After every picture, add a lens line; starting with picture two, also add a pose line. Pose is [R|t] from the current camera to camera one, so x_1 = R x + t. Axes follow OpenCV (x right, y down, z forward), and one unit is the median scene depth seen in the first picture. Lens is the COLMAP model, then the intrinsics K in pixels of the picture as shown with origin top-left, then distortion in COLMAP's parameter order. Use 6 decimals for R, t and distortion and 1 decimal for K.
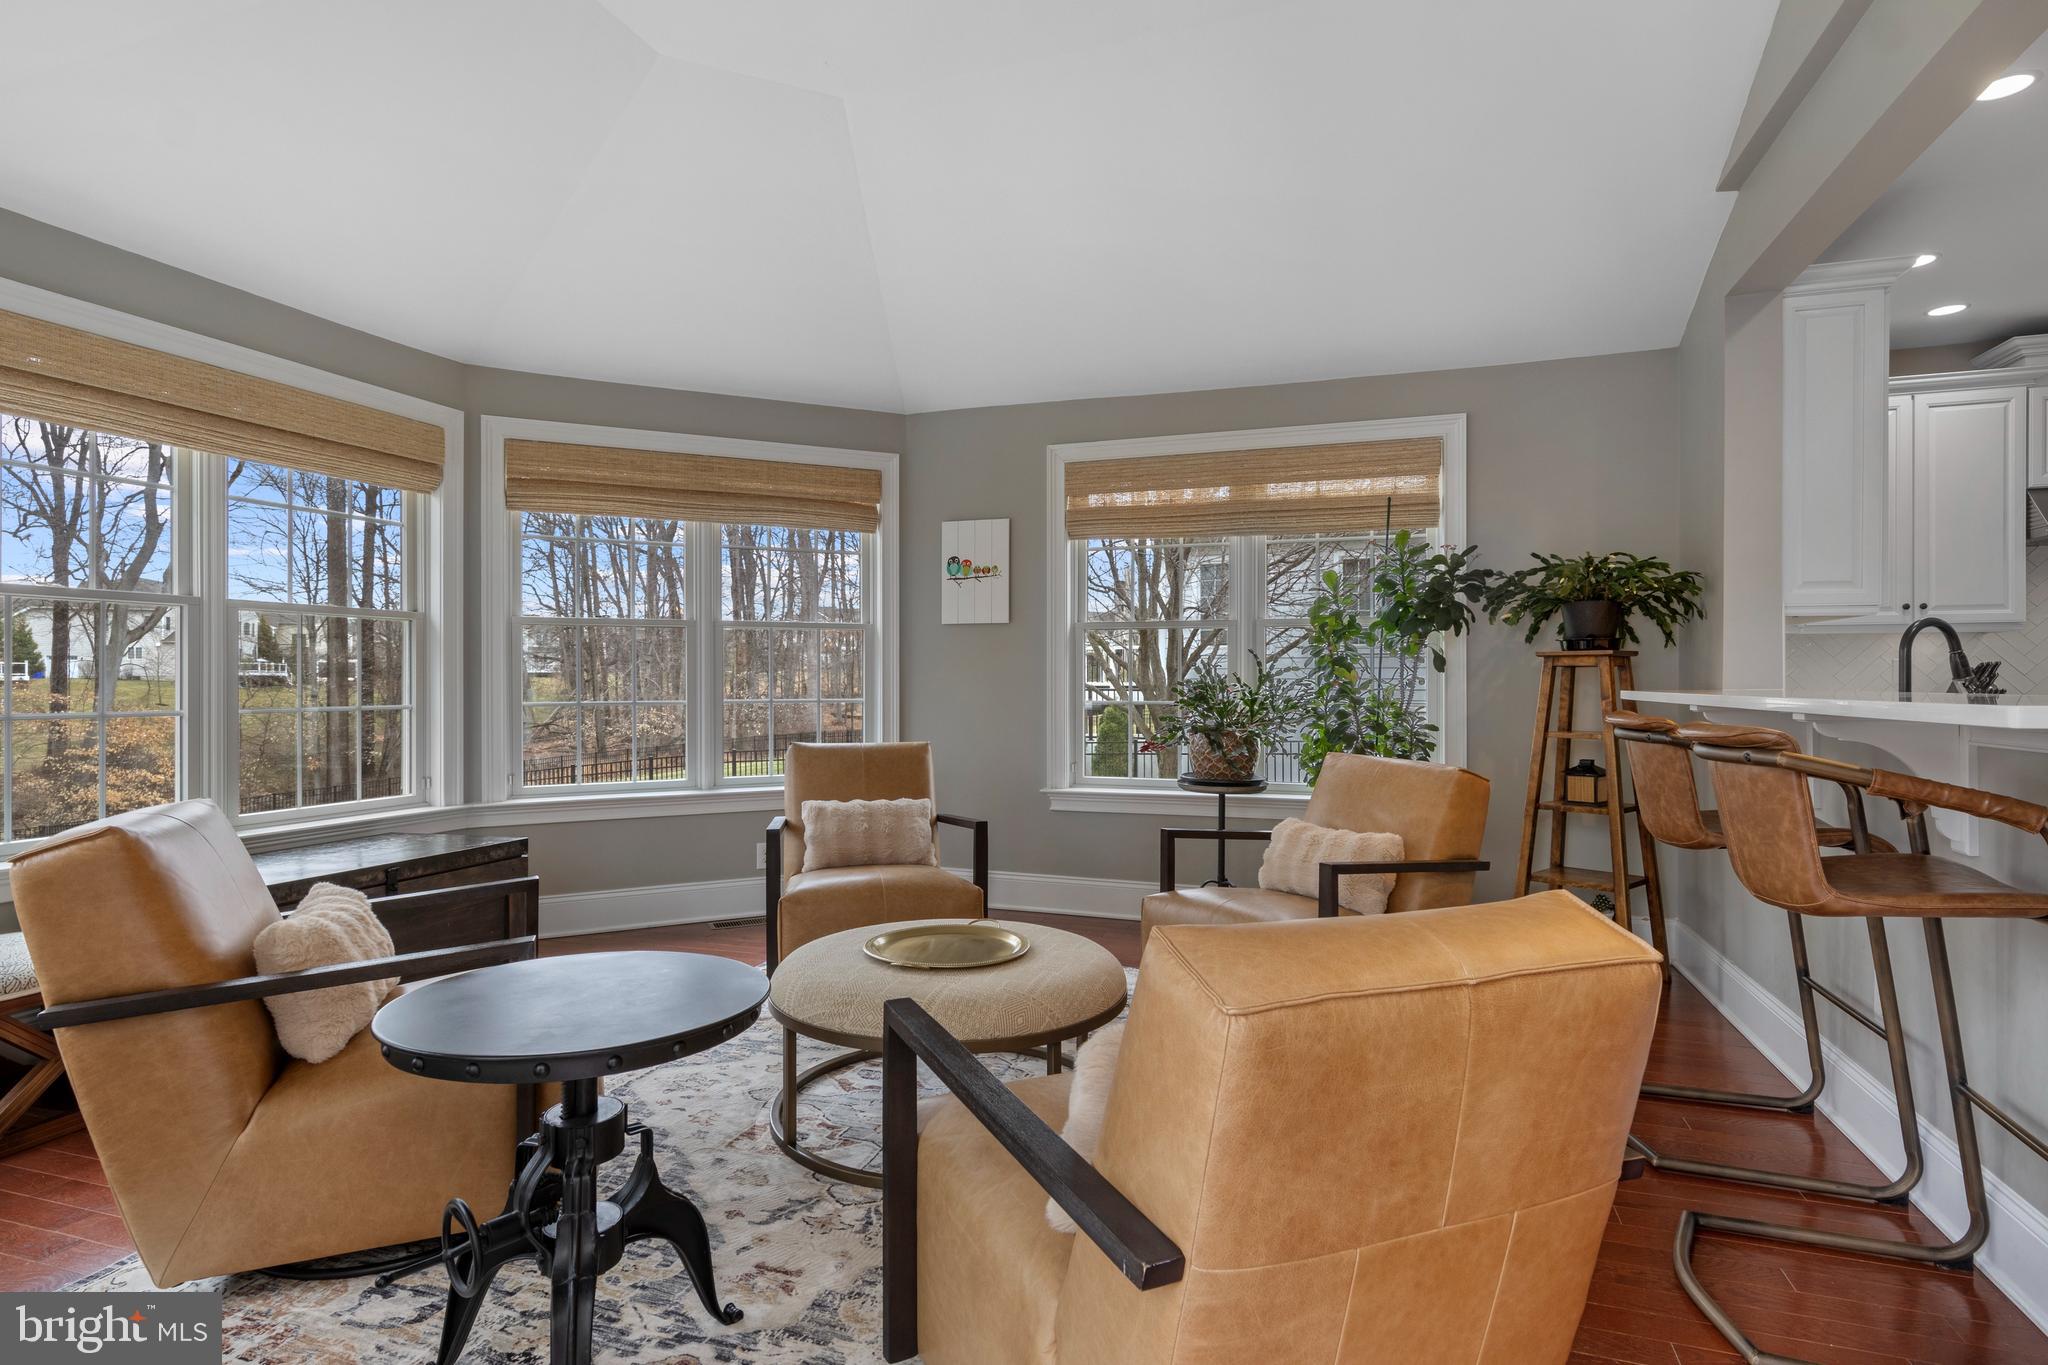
lens RADIAL K [[1055.6, 0, 1020.2], [0, 1055.6, 678.0], [0, 0, 1]] dist [0.018159, -0.005991]
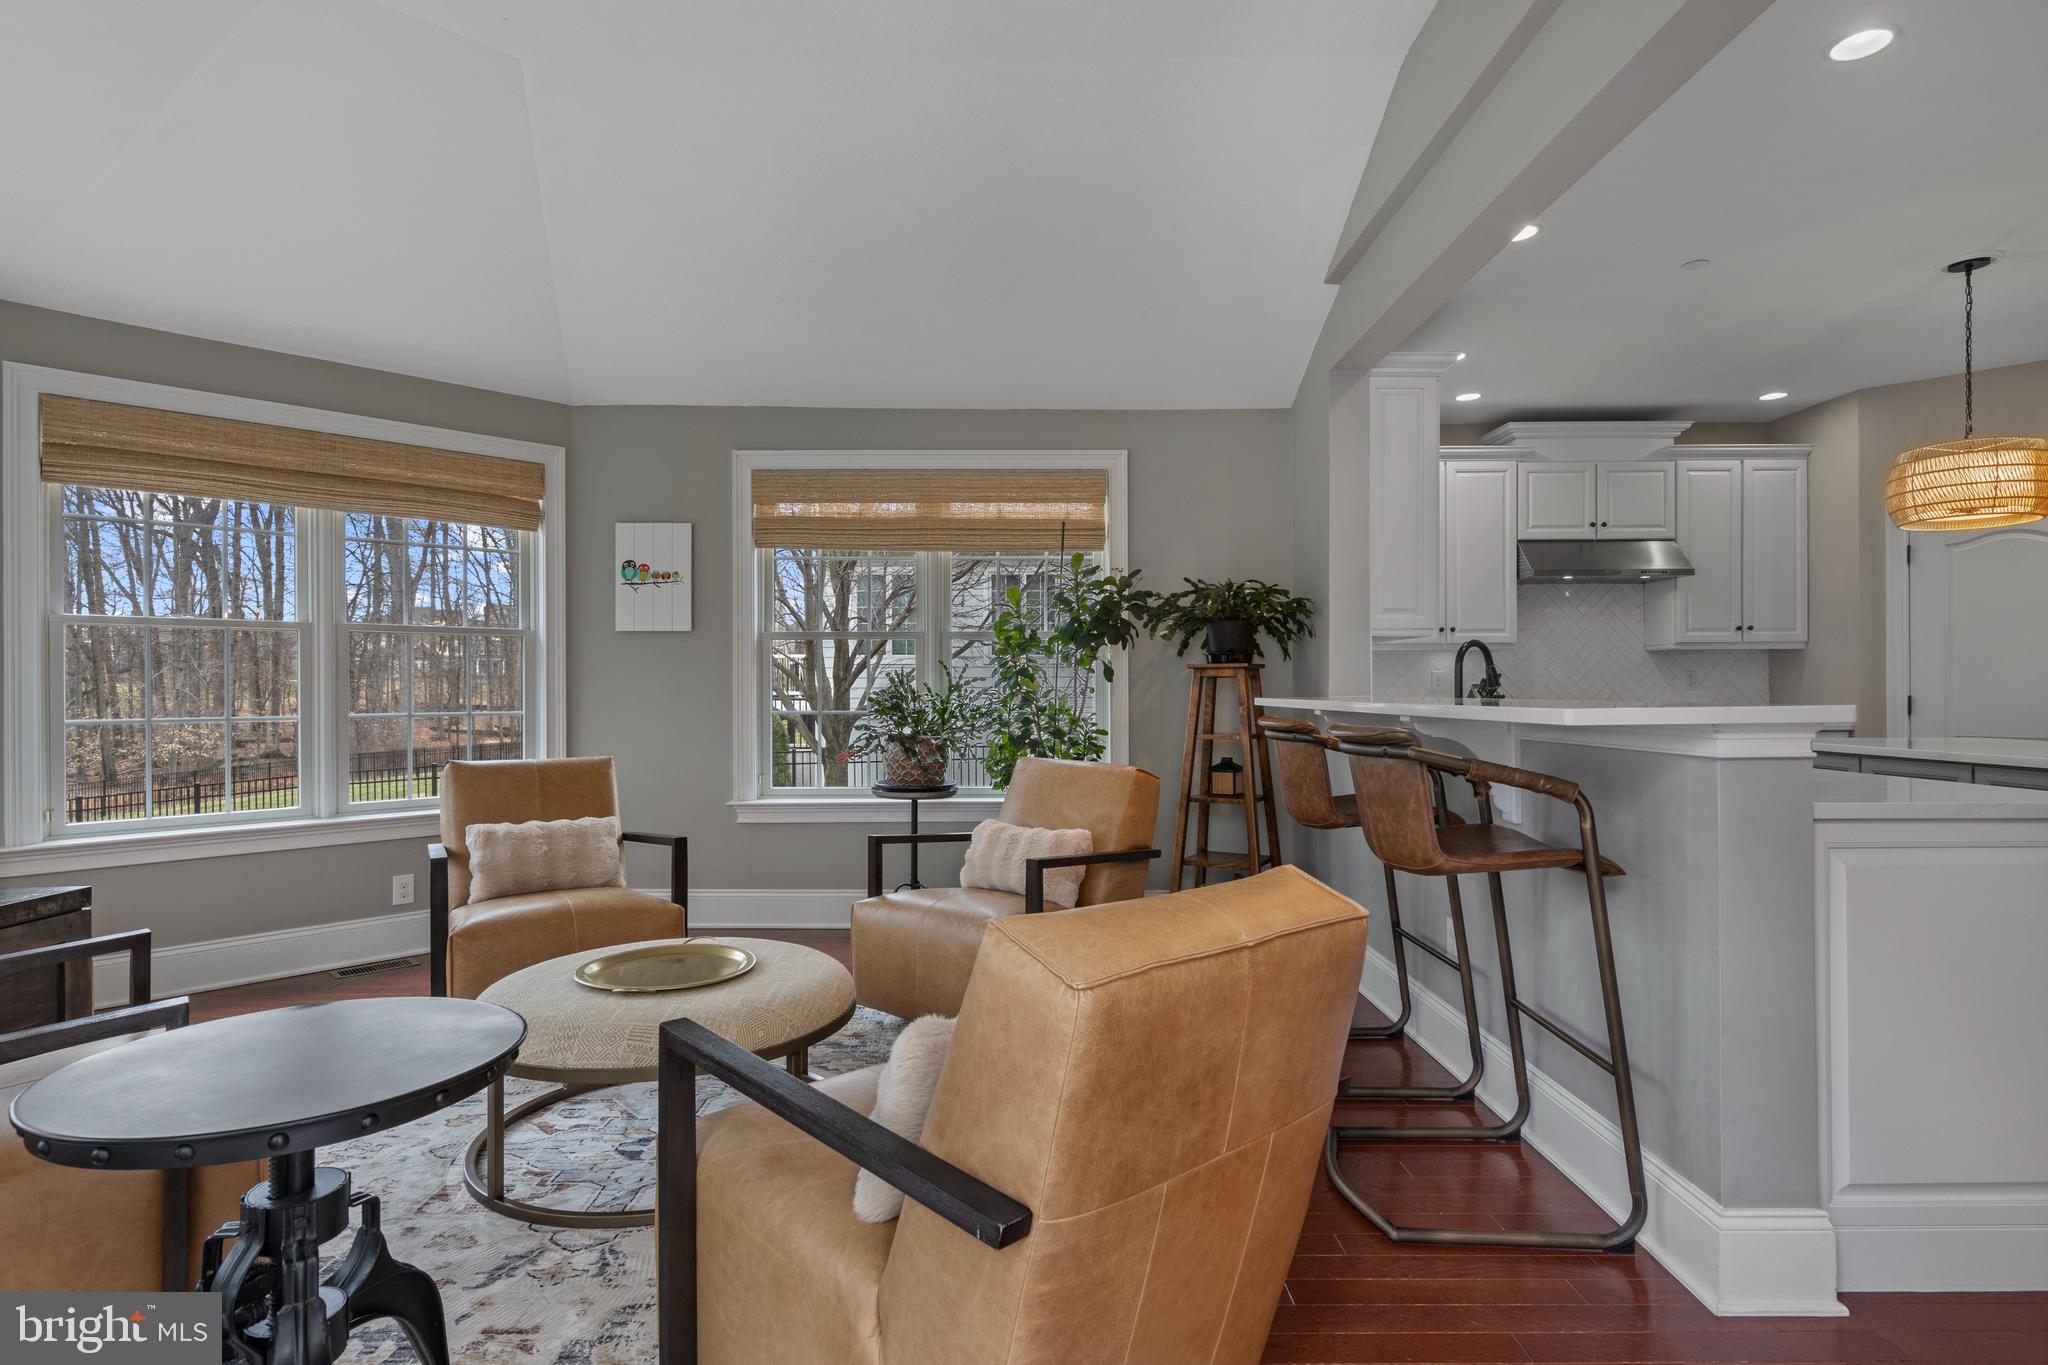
lens RADIAL K [[1051.6, 0, 1023.3], [0, 1051.6, 683.7], [0, 0, 1]] dist [0.015783, -0.004130]
pose [[0.943336, -0.001377, 0.331837, -0.068312], [0.002300, 0.999994, -0.002390, -0.001770], [-0.331832, 0.003018, 0.943334, -0.012559]]
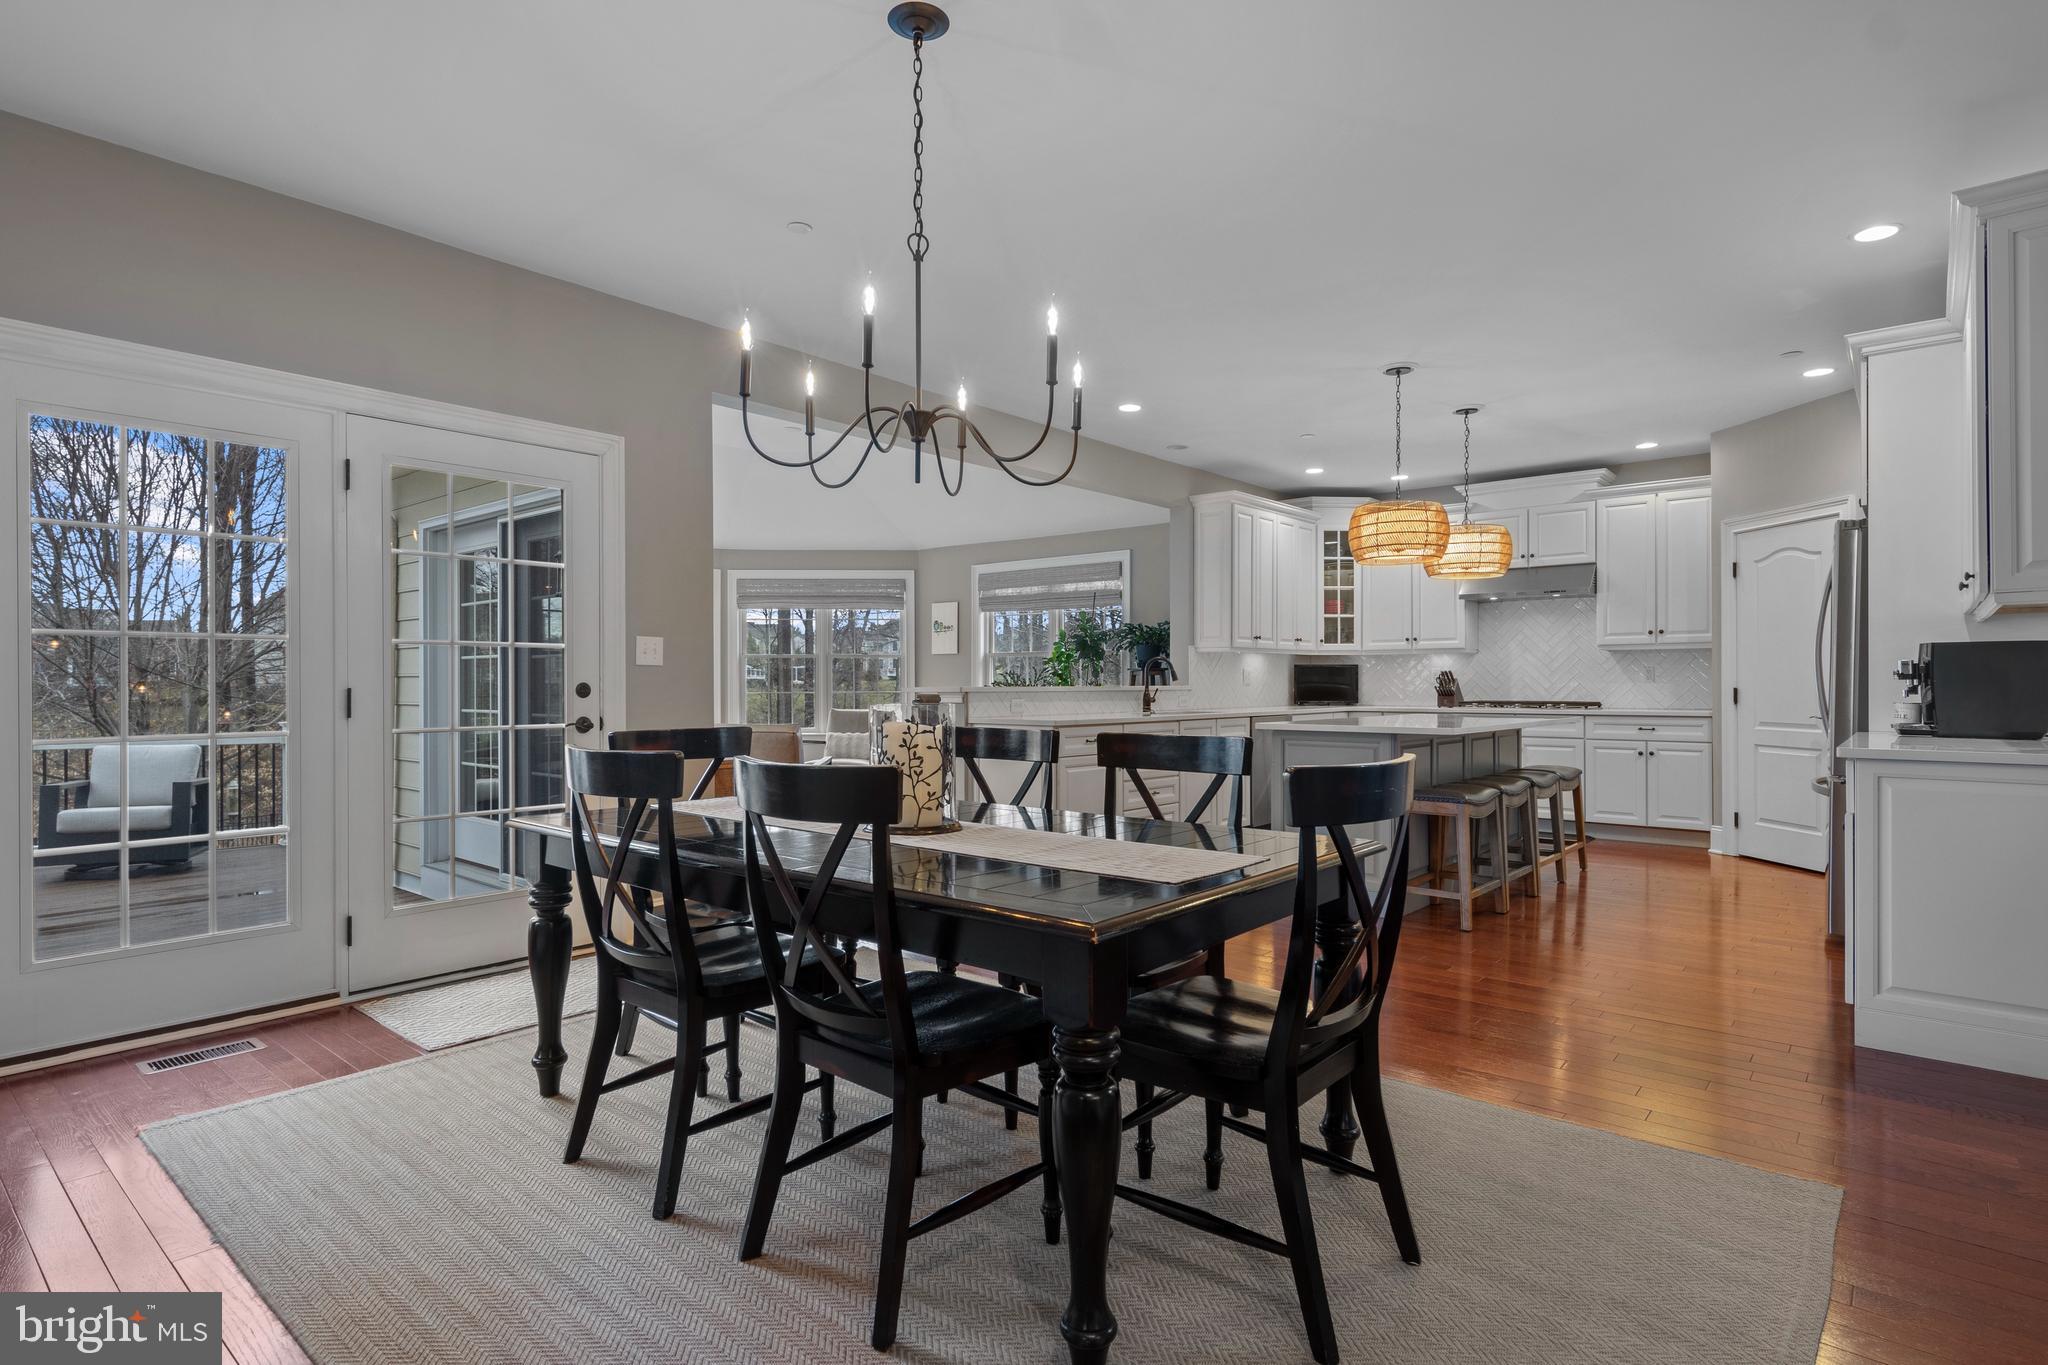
lens RADIAL K [[1051.6, 0, 1023.3], [0, 1051.6, 683.7], [0, 0, 1]] dist [0.015783, -0.004130]
pose [[0.931515, -0.001478, -0.363699, 1.302941], [0.002607, 0.999993, 0.002615, 0.000642], [0.363692, -0.003385, 0.931513, -1.285270]]
